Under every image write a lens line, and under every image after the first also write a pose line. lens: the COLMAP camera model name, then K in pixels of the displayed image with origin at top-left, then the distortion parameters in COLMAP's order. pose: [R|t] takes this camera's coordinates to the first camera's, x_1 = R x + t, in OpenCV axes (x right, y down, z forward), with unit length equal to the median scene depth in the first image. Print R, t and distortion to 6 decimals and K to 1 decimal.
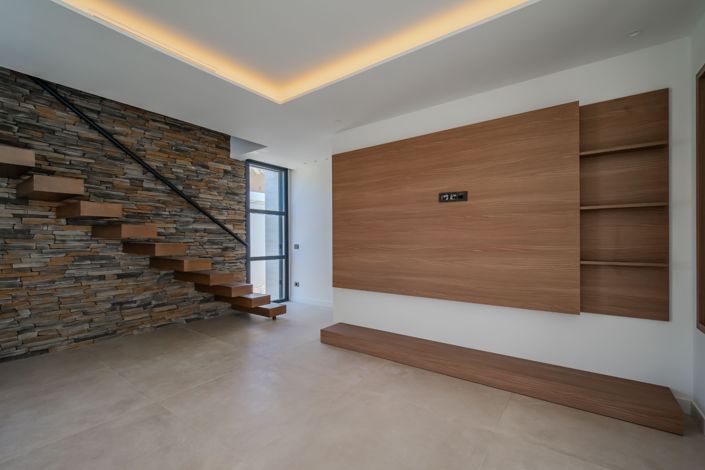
lens RADIAL K [[303.3, 0, 354.2], [0, 303.3, 235.4], [0, 0, 1]] dist [0.007070, -0.002732]
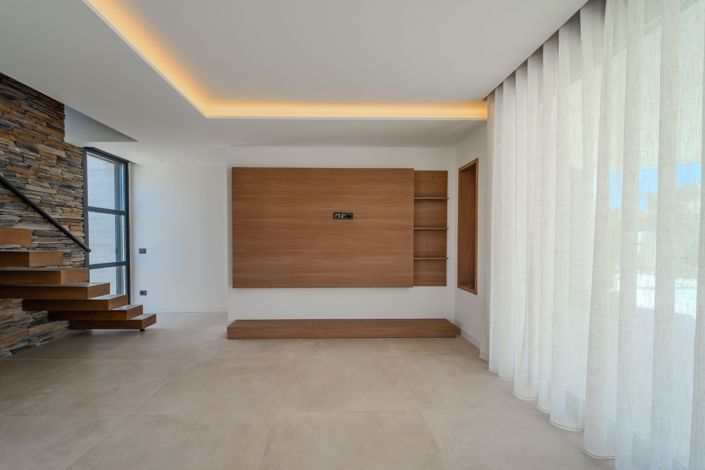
lens RADIAL K [[303.3, 0, 337.4], [0, 303.3, 238.5], [0, 0, 1]] dist [0.007070, -0.002732]
pose [[0.803481, 0.008950, 0.595262, -0.417734], [-0.014053, 0.999894, 0.003935, -0.018462], [-0.595164, -0.011527, 0.803522, -0.105264]]
